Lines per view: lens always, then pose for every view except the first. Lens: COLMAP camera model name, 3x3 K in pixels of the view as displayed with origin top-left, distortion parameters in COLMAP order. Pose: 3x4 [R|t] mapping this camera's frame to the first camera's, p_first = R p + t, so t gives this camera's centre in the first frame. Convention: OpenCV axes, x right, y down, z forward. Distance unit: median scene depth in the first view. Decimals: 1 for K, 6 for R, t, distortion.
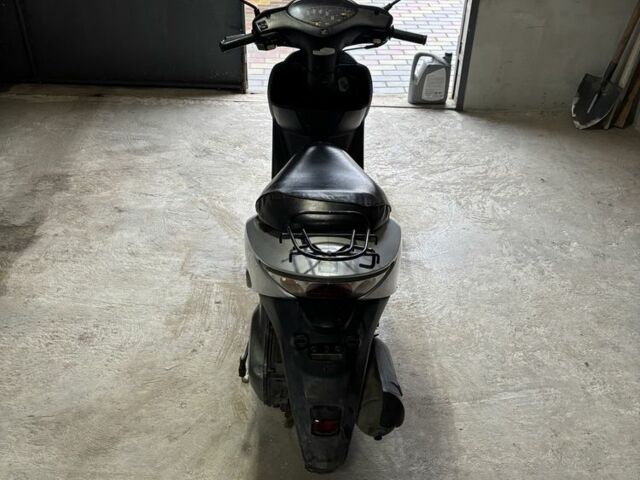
lens RADIAL K [[650.8, 0, 322.0], [0, 650.8, 243.0], [0, 0, 1]] dist [-0.010749, 0.000000]
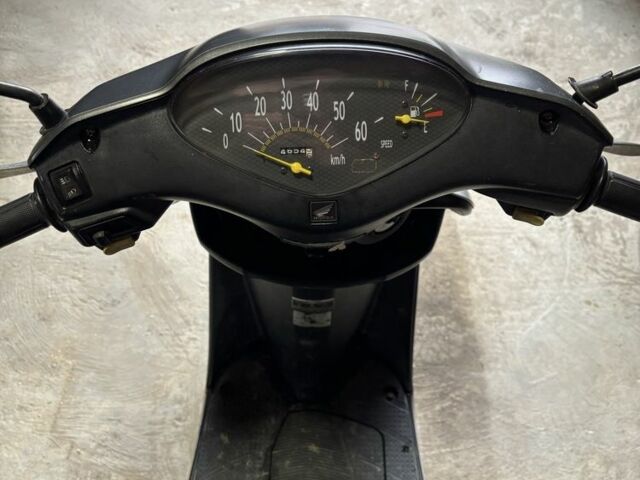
lens RADIAL K [[650.8, 0, 315.3], [0, 650.8, 239.0], [0, 0, 1]] dist [-0.010749, 0.000000]
pose [[0.999148, 0.032418, -0.025543, 0.004986], [-0.020126, 0.923024, 0.384215, -0.301109], [0.036032, -0.383374, 0.922890, 0.568712]]
